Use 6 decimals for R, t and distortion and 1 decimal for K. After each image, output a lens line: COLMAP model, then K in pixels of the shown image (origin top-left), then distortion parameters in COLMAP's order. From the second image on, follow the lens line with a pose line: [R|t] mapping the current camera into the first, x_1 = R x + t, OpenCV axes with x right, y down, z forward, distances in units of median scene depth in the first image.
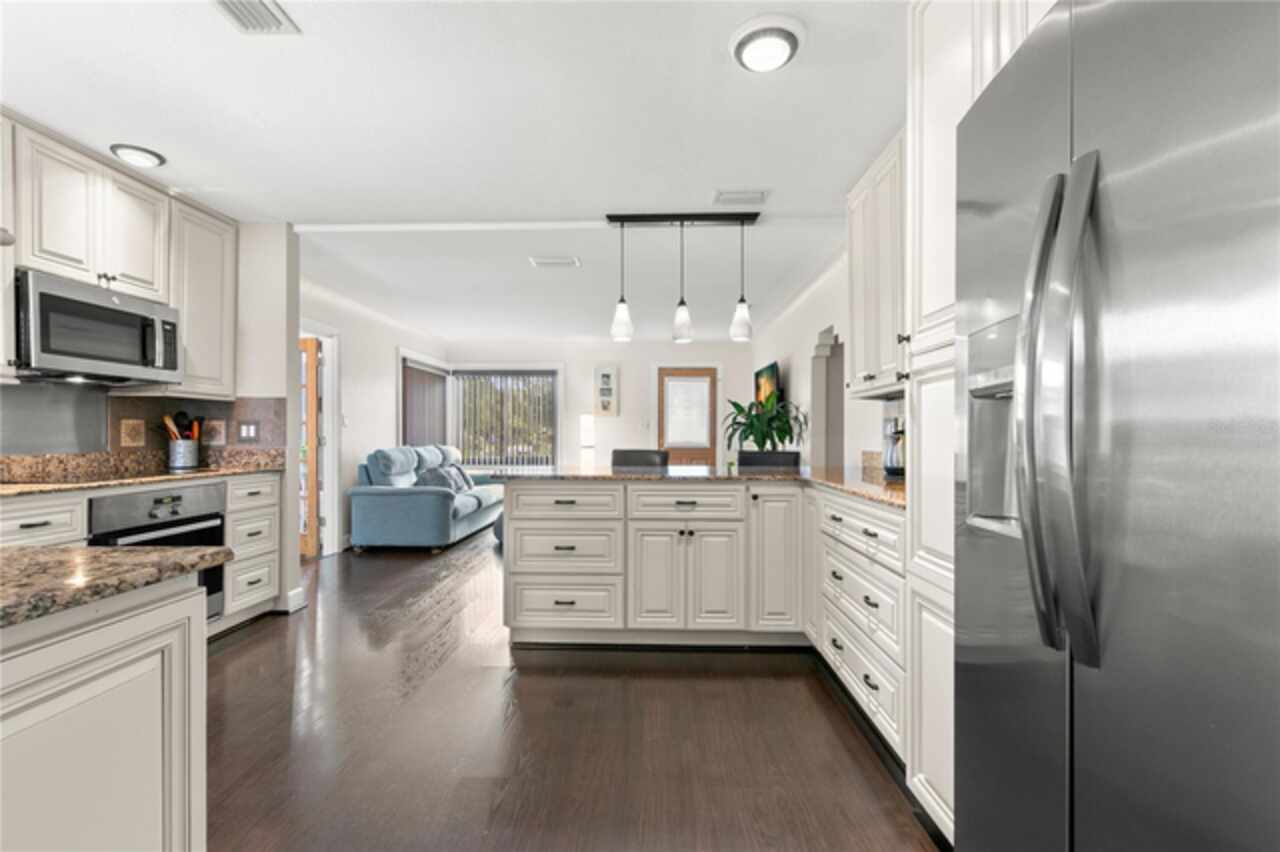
lens RADIAL K [[584.1, 0, 639.2], [0, 584.1, 435.8], [0, 0, 1]] dist [0.001020, -0.000902]
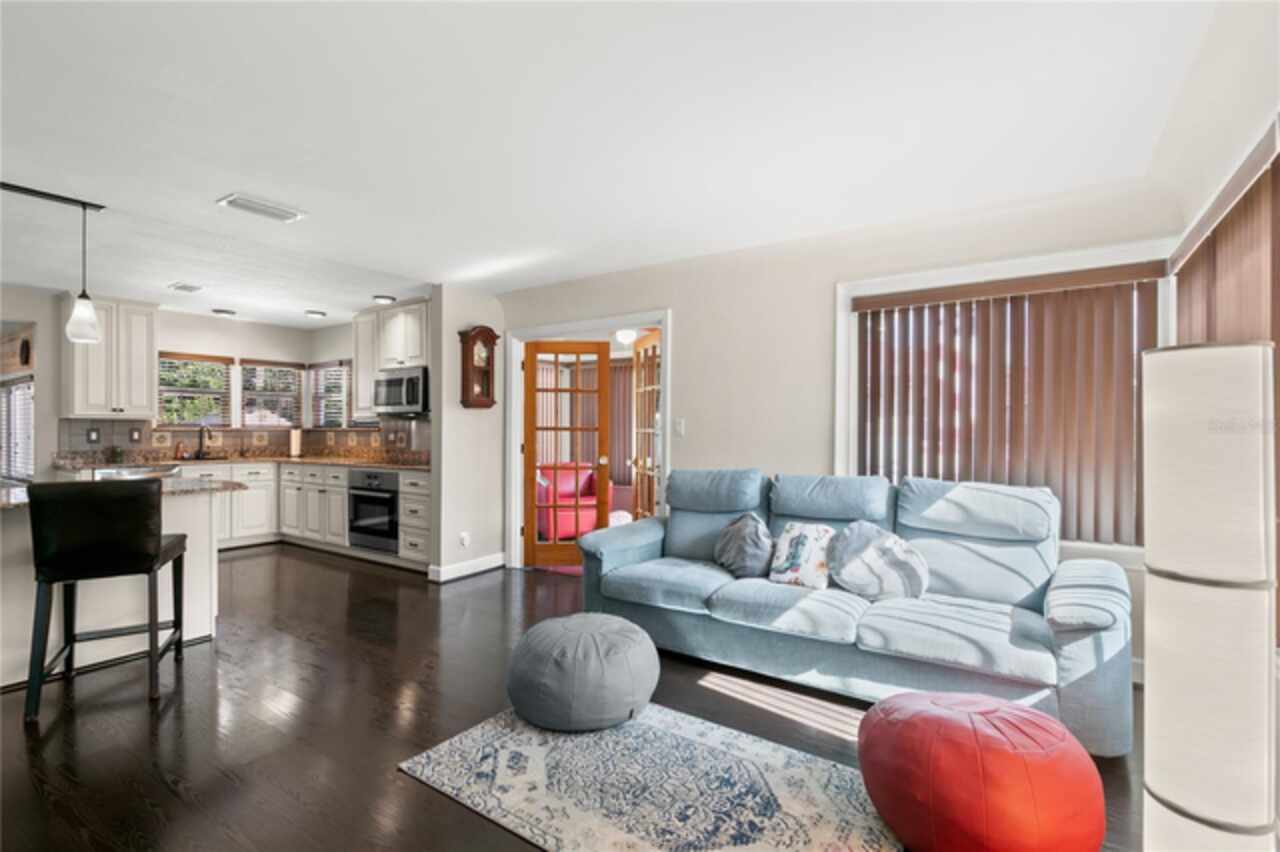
lens RADIAL K [[583.5, 0, 636.8], [0, 583.5, 430.0], [0, 0, 1]] dist [0.001568, -0.000505]
pose [[-0.535582, 0.002298, -0.844480, 0.267547], [-0.001903, 0.999990, 0.003928, -0.041827], [0.844481, 0.003711, -0.535573, 2.210667]]
